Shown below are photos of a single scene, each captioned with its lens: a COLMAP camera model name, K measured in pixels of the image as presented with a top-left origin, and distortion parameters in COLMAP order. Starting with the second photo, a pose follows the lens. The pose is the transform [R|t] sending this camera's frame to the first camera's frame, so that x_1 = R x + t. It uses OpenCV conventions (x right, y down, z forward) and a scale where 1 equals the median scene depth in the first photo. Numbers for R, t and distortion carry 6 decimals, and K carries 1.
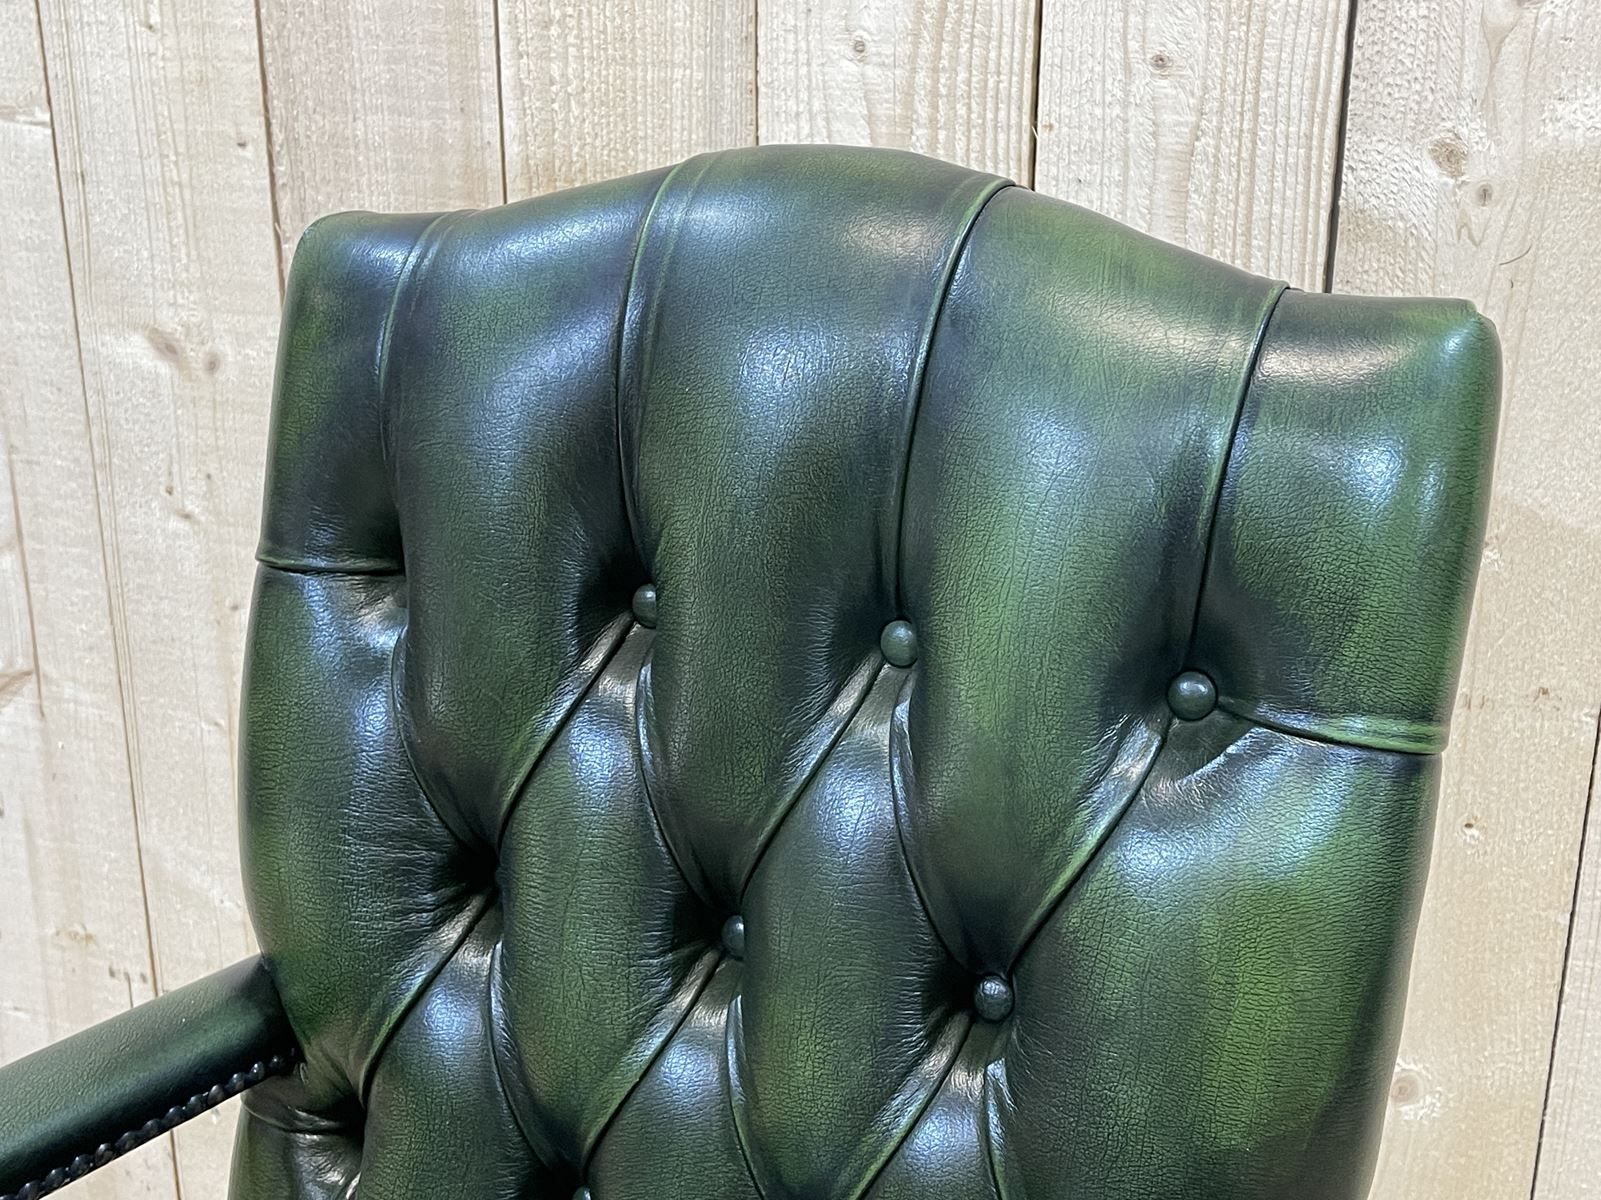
lens RADIAL K [[2065.0, 0, 799.3], [0, 2065.0, 593.2], [0, 0, 1]] dist [0.036615, 0.000000]
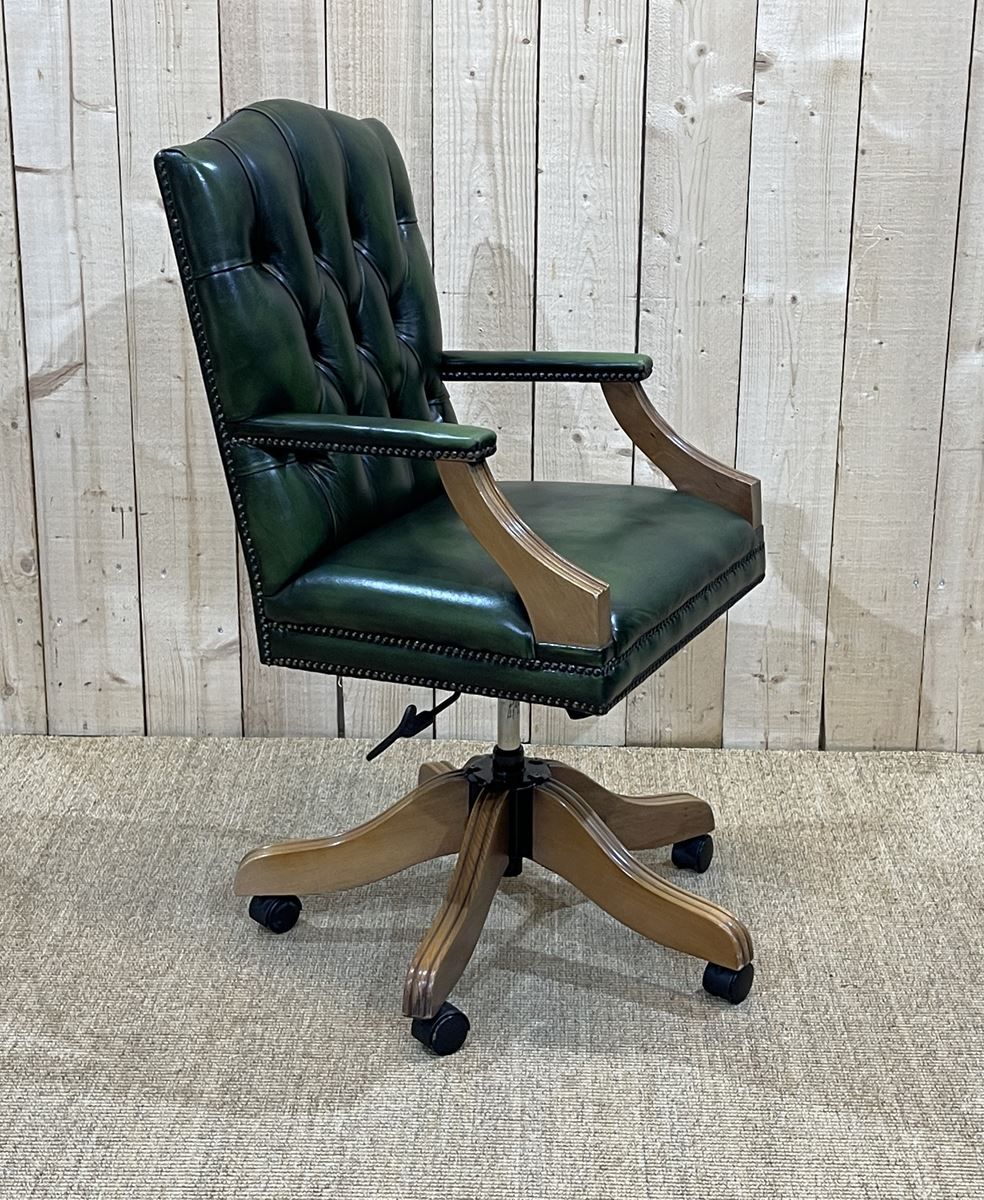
lens RADIAL K [[2037.2, 0, 517.3], [0, 2037.2, 584.8], [0, 0, 1]] dist [0.102211, 0.000000]
pose [[0.951846, -0.080769, 0.295745, -0.721093], [0.094035, 0.995090, -0.030886, 0.466493], [-0.291798, 0.057209, 0.954767, -1.468408]]
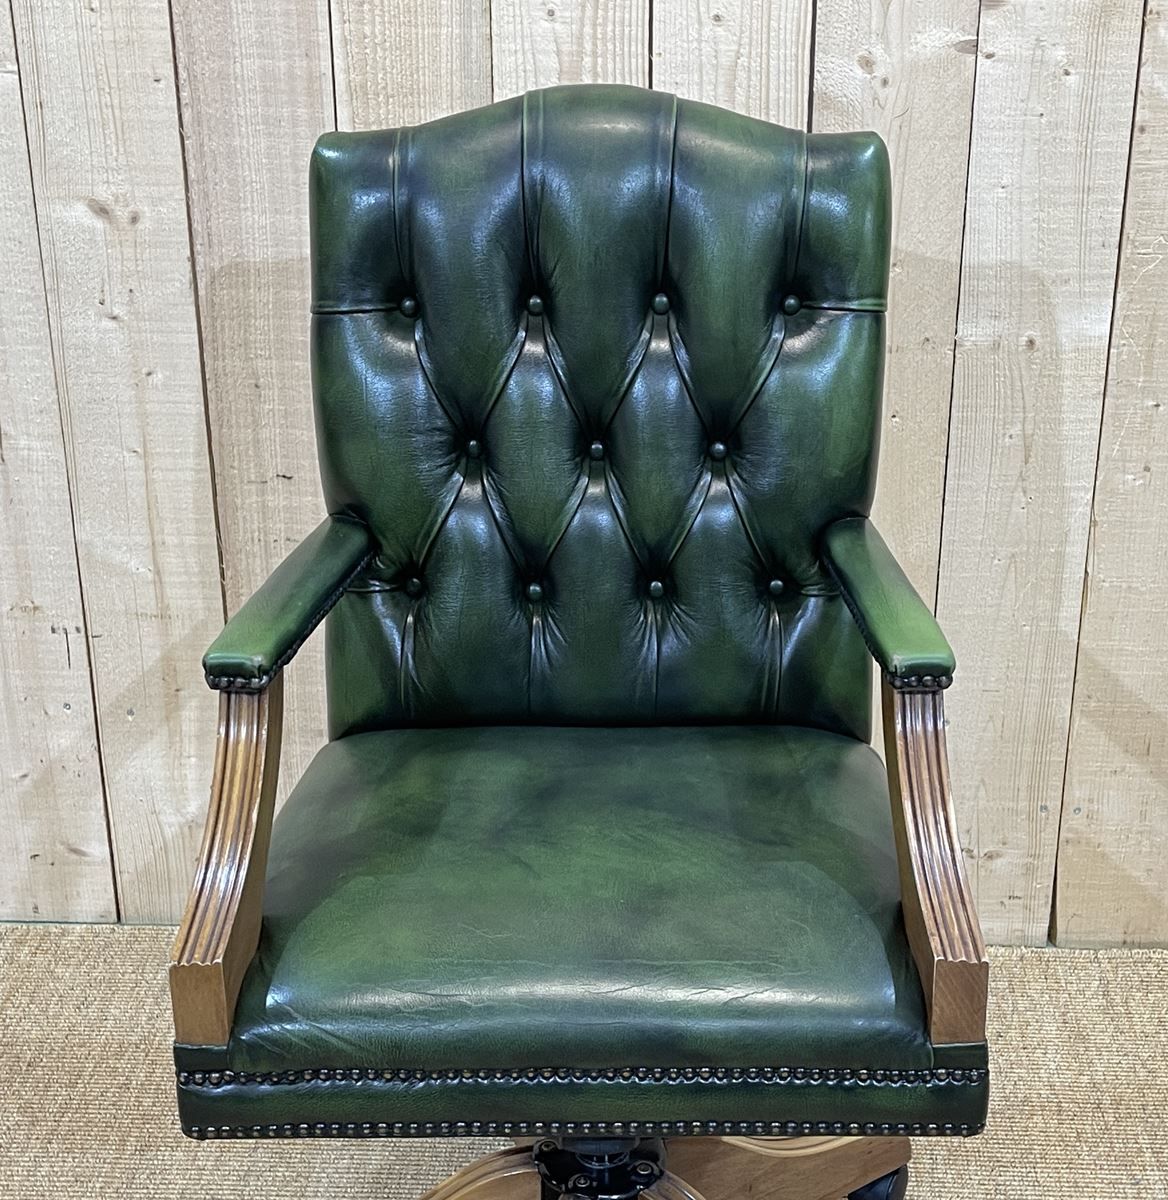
lens RADIAL K [[2058.4, 0, 646.9], [0, 2058.4, 601.4], [0, 0, 1]] dist [0.055683, 0.000000]
pose [[0.955460, -0.118155, 0.270435, -0.410620], [0.096238, 0.991007, 0.092966, 0.079716], [-0.278988, -0.062799, 0.958239, -0.733528]]
